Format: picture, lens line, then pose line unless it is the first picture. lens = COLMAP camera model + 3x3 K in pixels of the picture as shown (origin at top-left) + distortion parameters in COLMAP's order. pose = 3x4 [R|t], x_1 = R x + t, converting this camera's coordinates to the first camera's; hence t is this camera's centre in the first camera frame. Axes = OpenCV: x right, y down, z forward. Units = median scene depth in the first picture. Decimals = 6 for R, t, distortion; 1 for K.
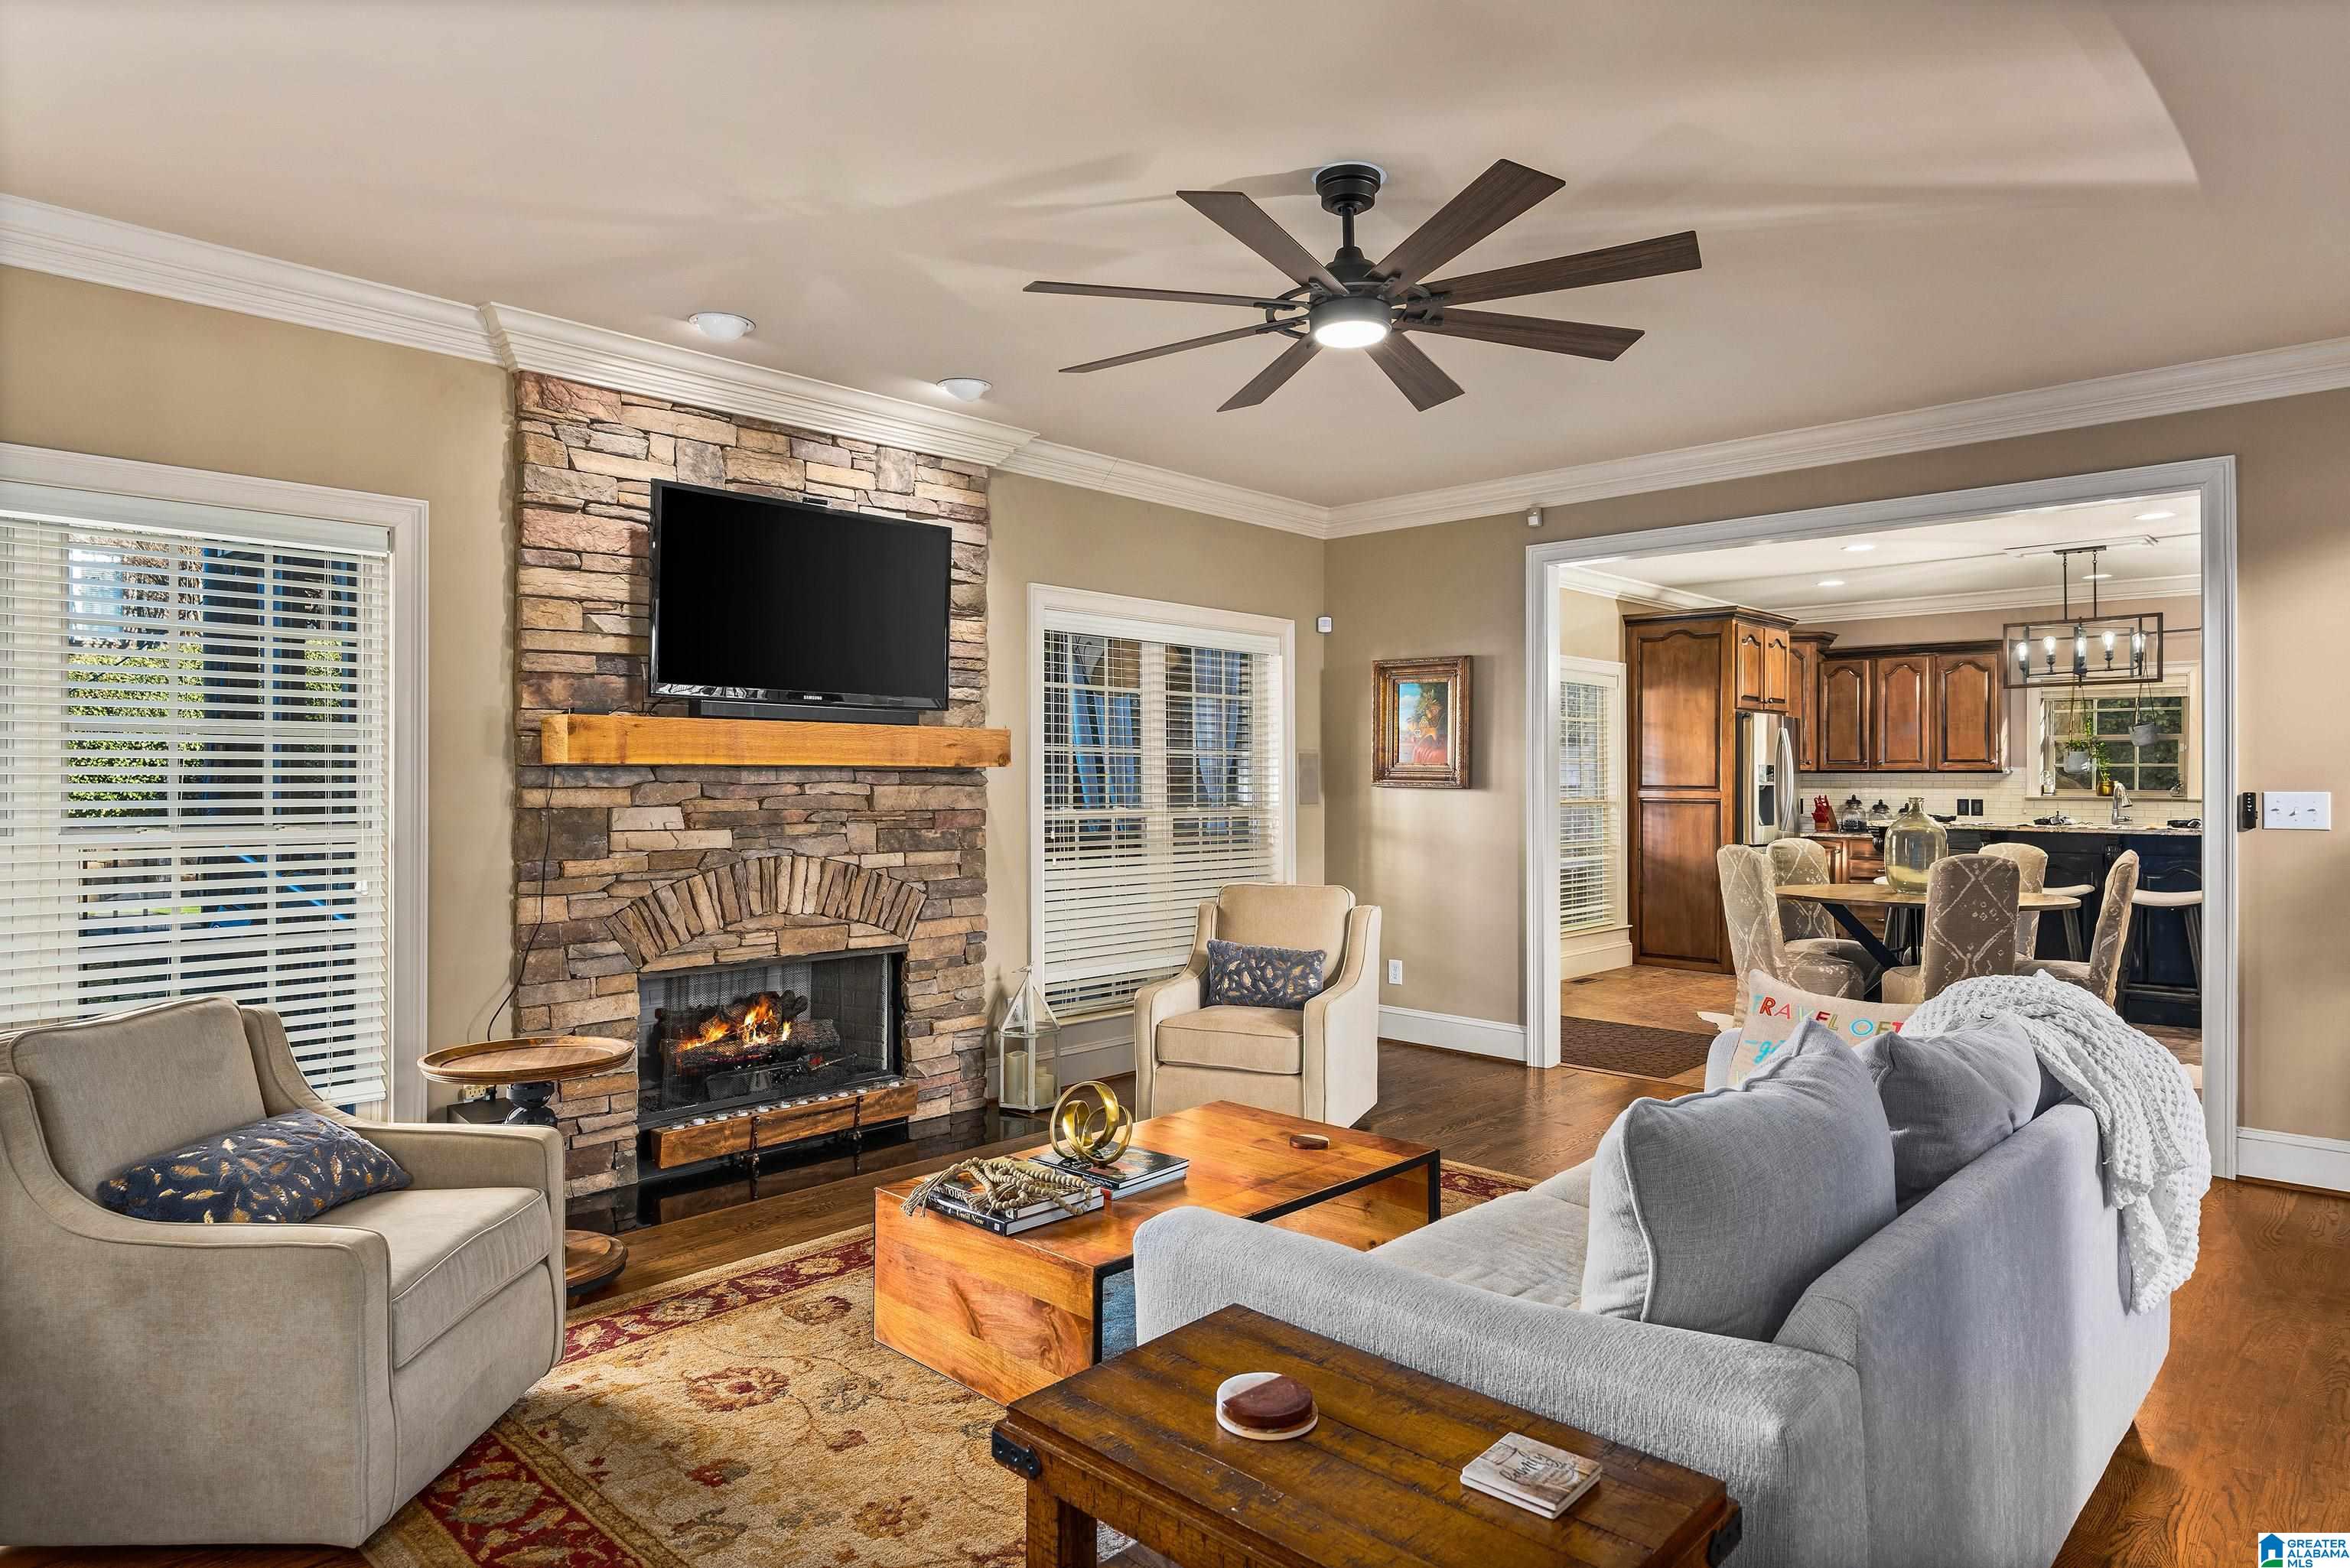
lens RADIAL K [[1343.2, 0, 1175.0], [0, 1343.2, 784.0], [0, 0, 1]] dist [-0.004494, -0.001323]
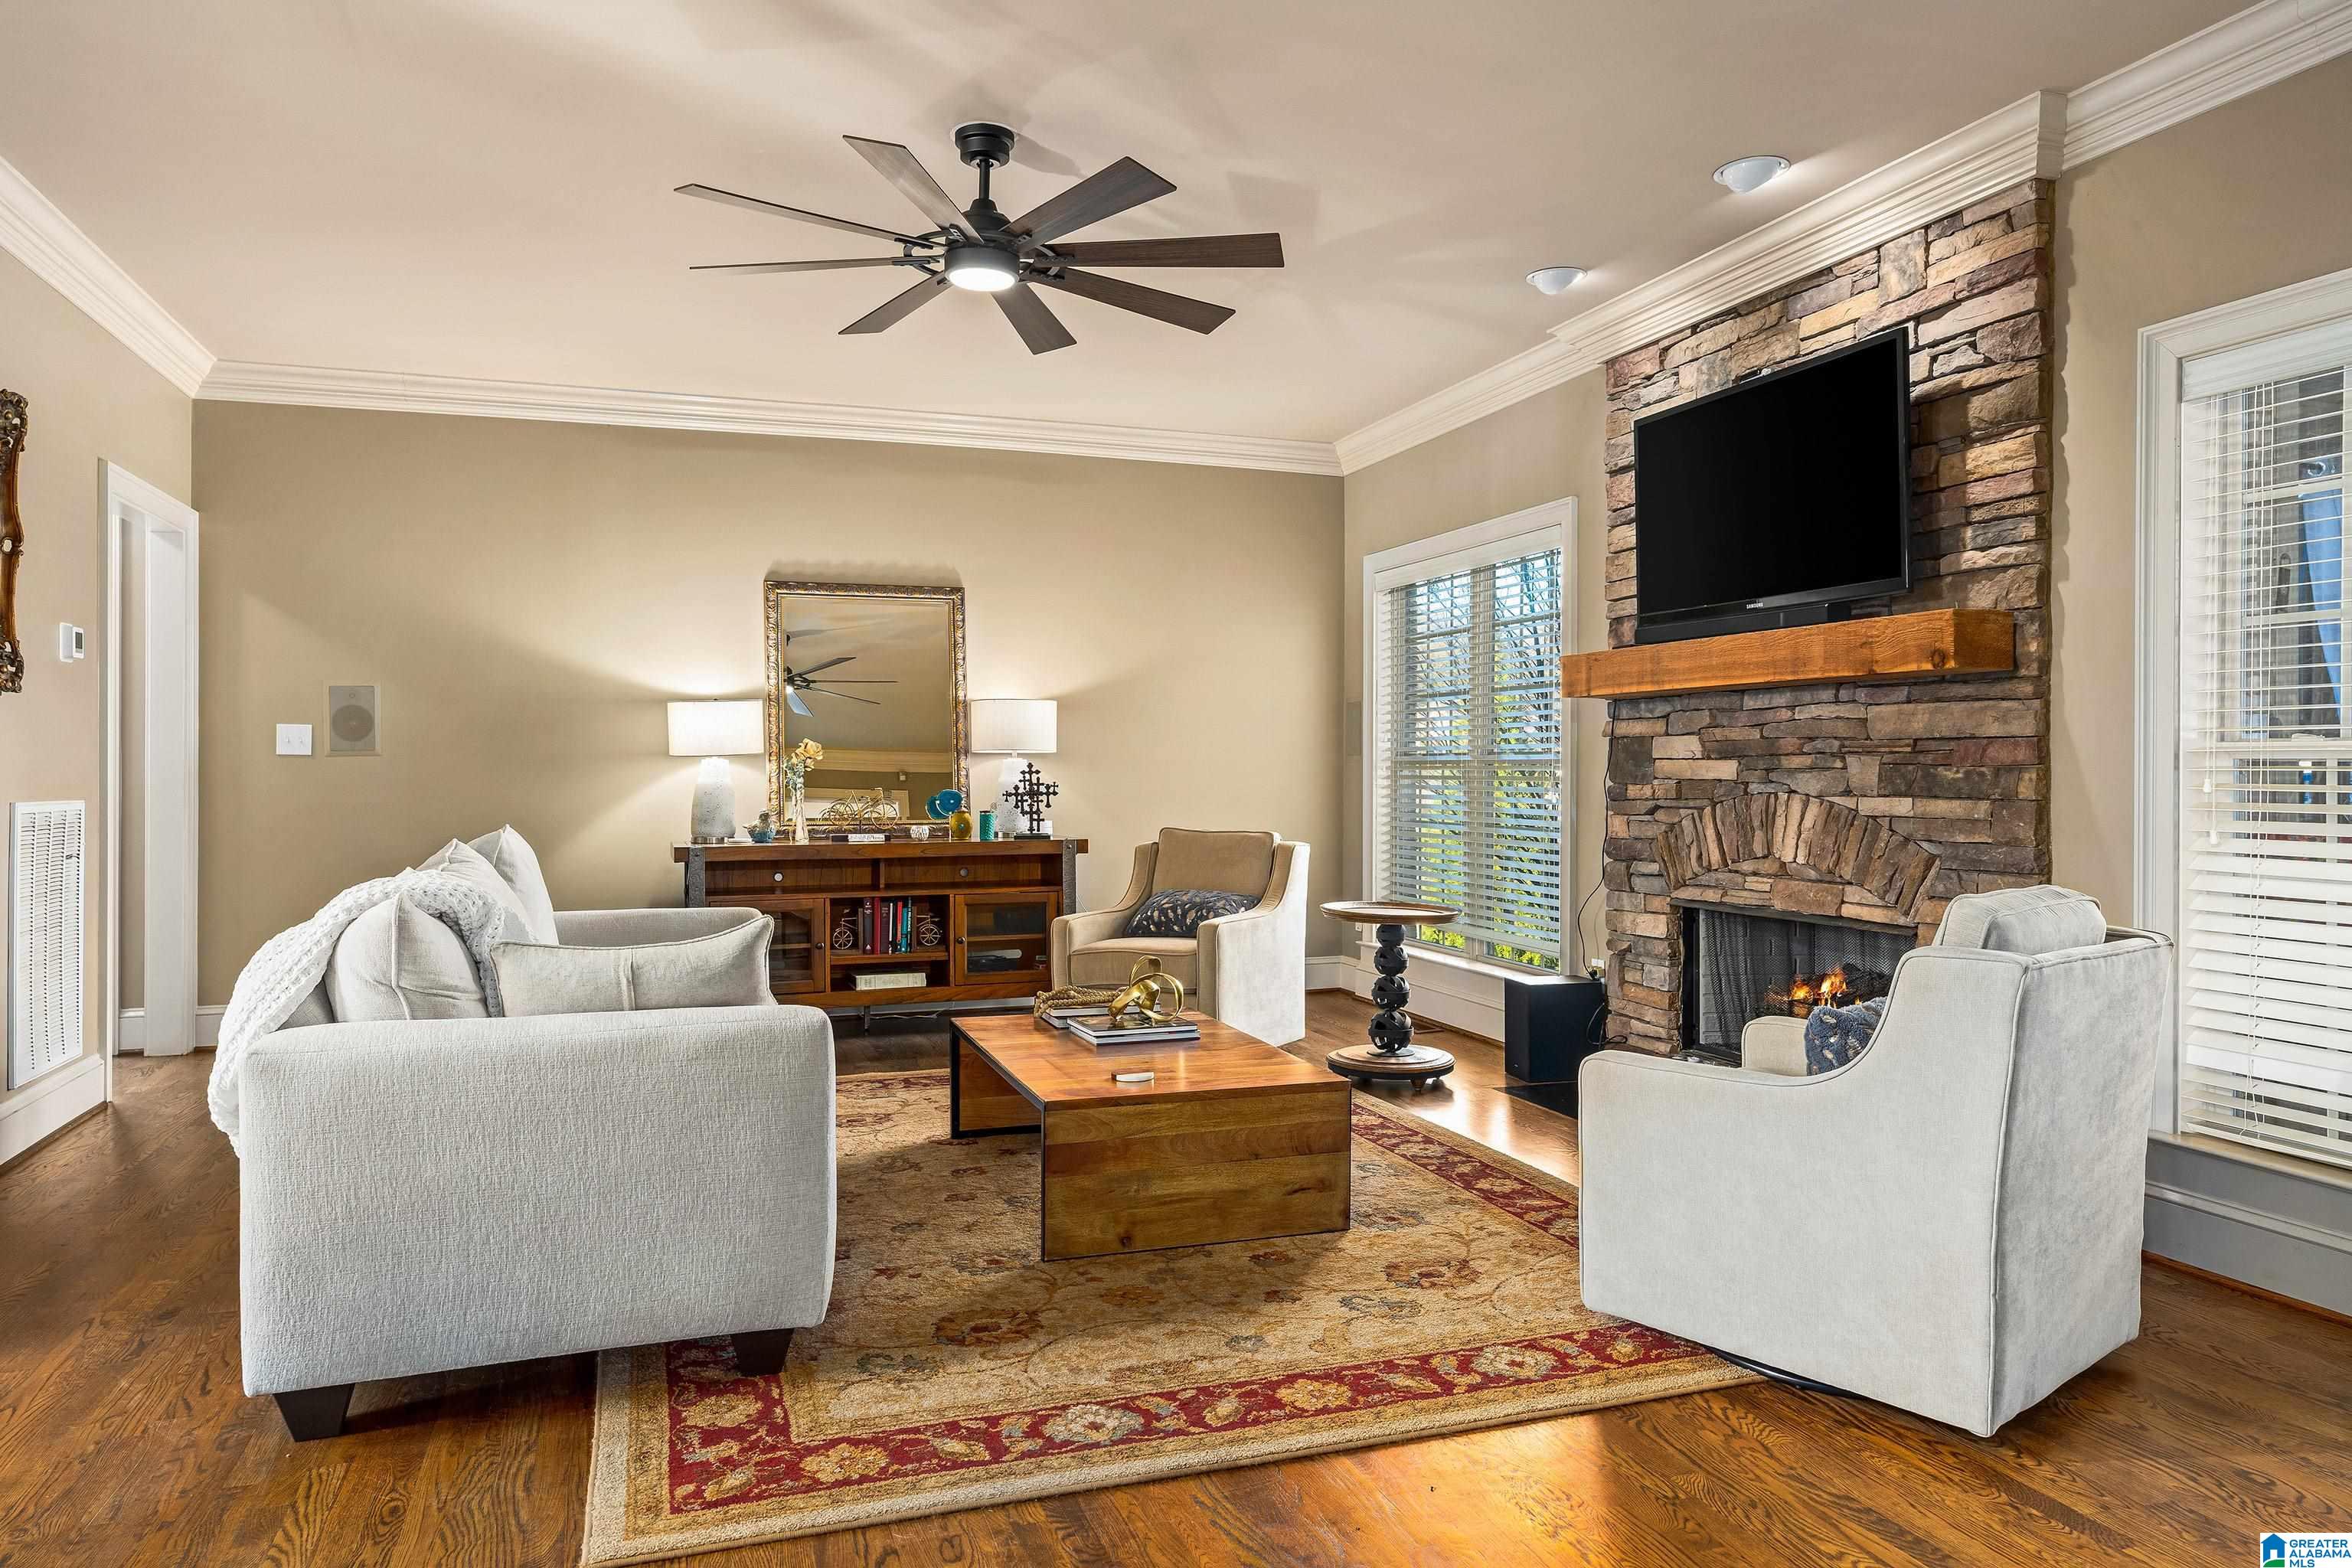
lens RADIAL K [[1530.6, 0, 1176.0], [0, 1530.6, 784.0], [0, 0, 1]] dist [-0.005032, -0.000400]
pose [[-0.453832, 0.008414, -0.891047, 0.803277], [-0.004264, 0.999923, 0.011614, 0.041352], [0.891077, 0.009071, -0.453762, 1.173487]]
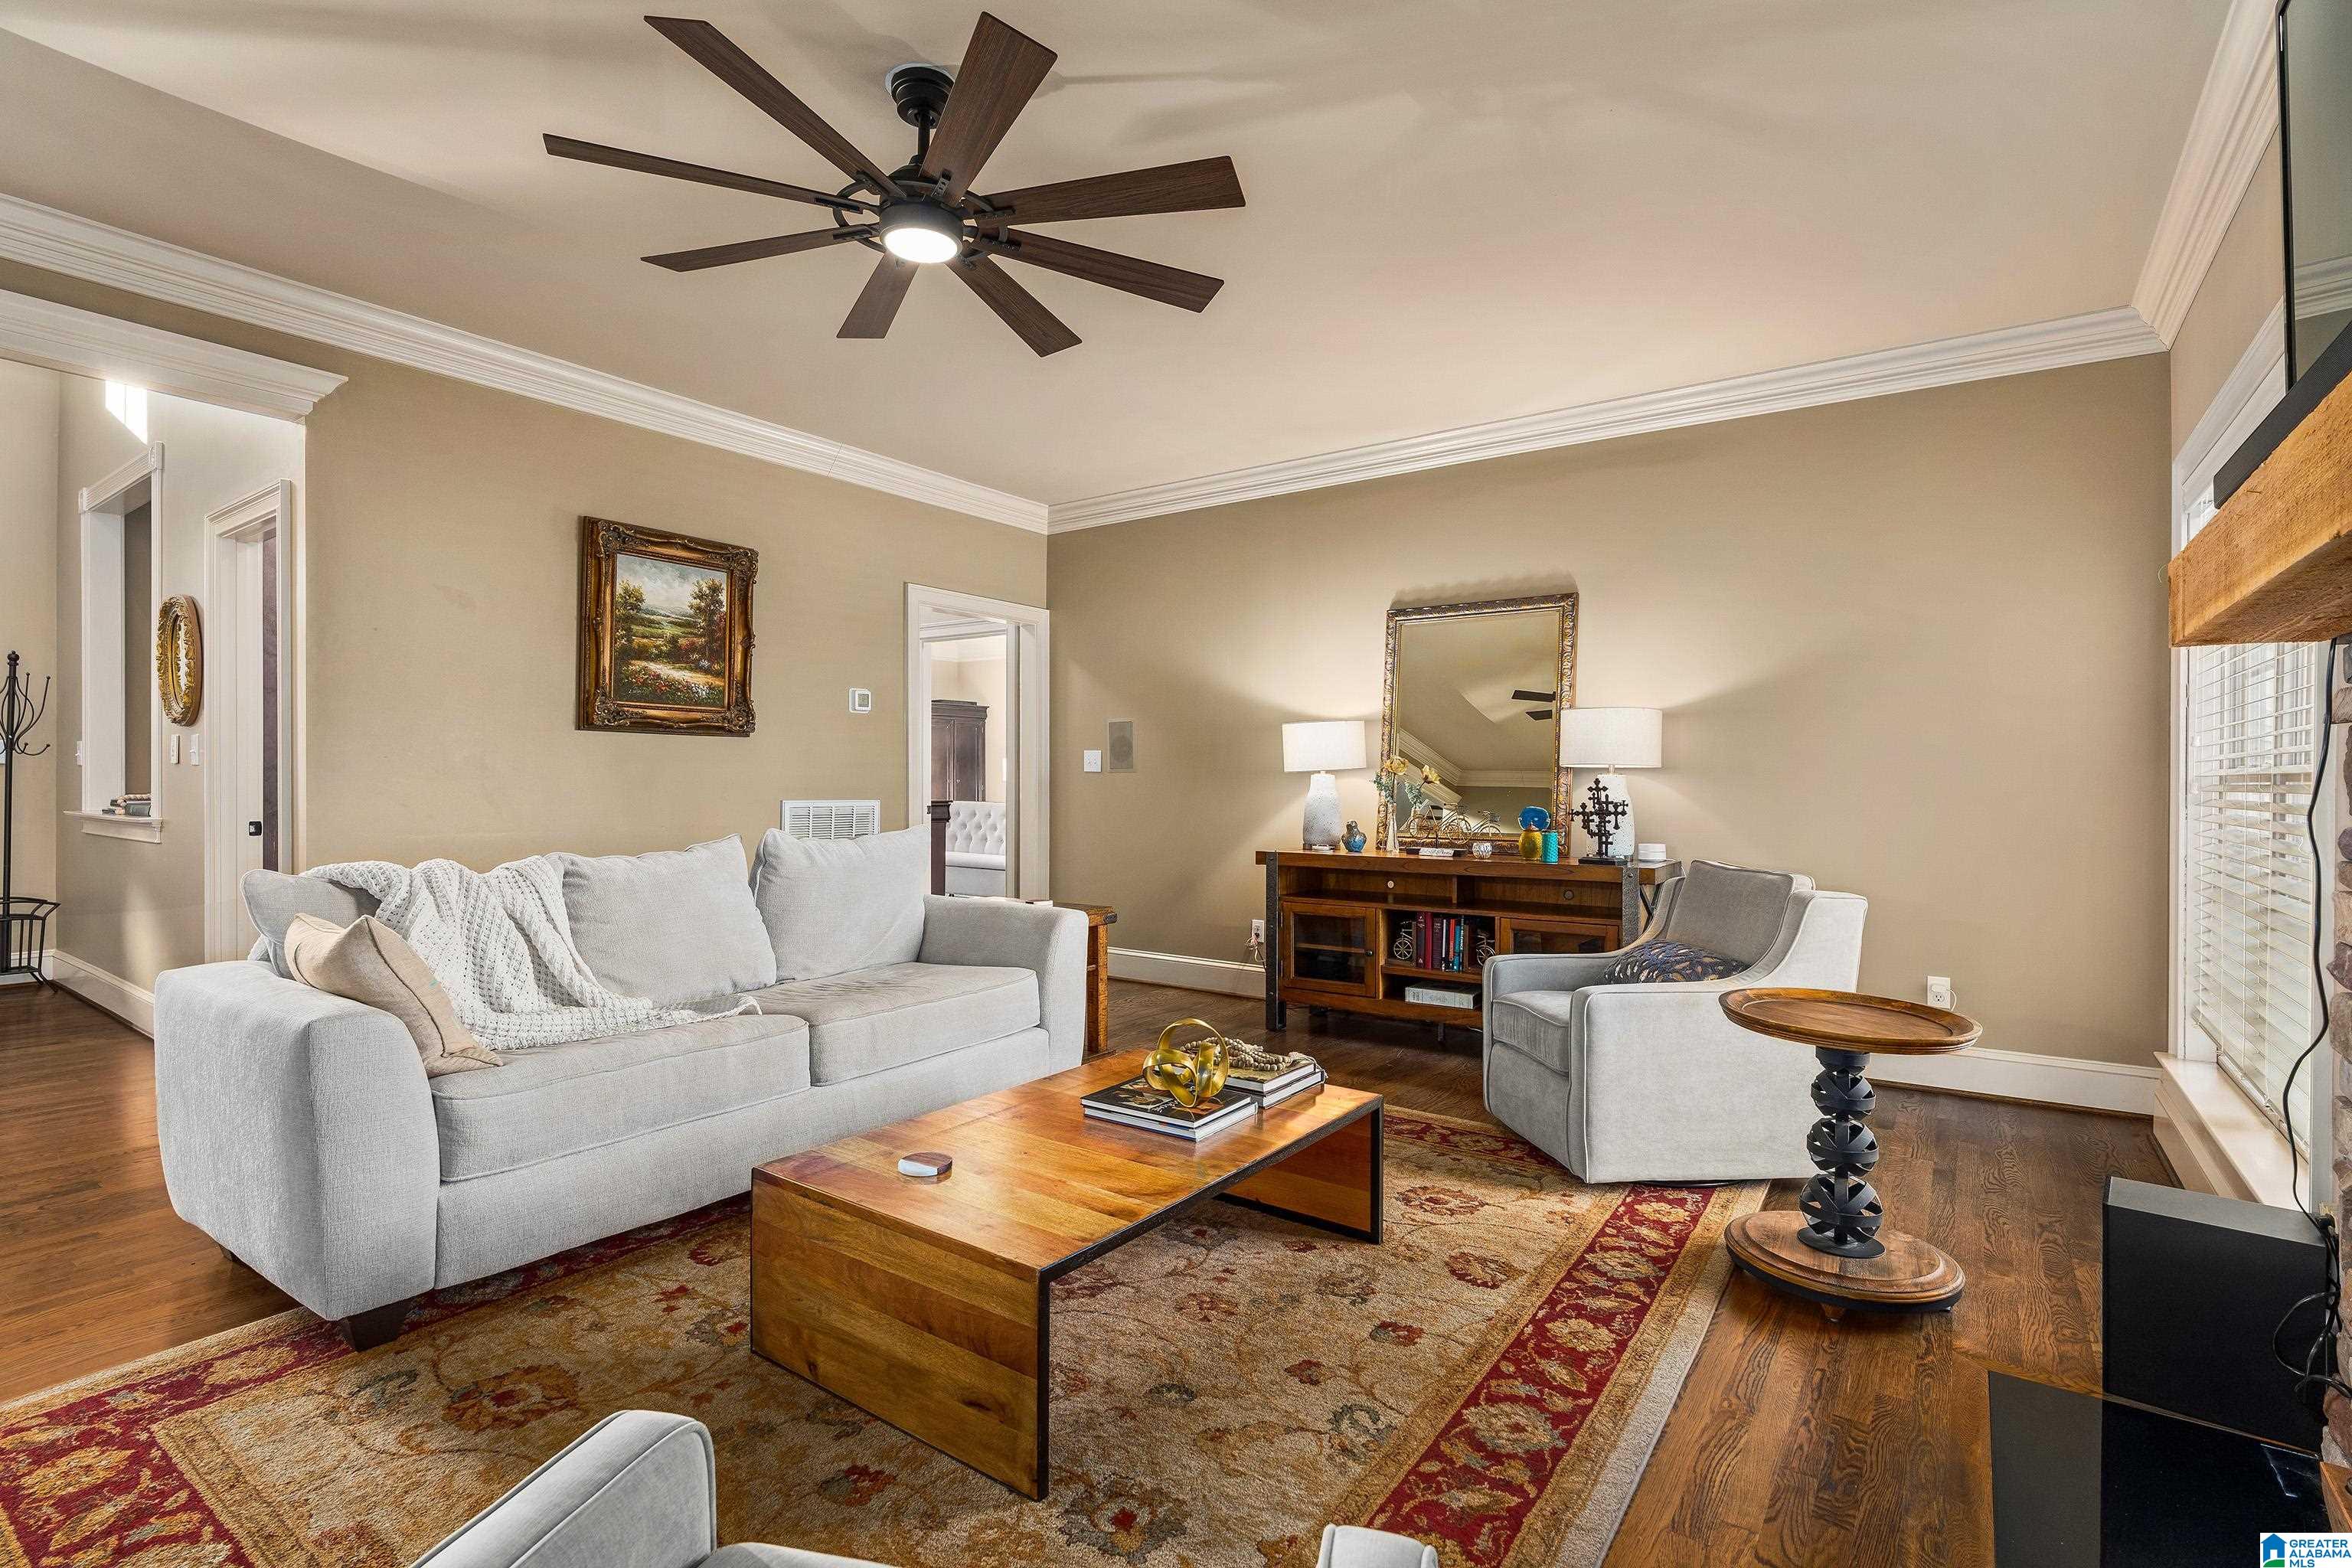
lens RADIAL K [[1106.1, 0, 1176.0], [0, 1106.1, 784.0], [0, 0, 1]] dist [-0.000763, 0.000582]
pose [[-0.990127, -0.004836, -0.140093, 0.038467], [-0.006044, 0.999948, 0.008201, 0.037874], [0.140046, 0.008967, -0.990104, 1.269617]]
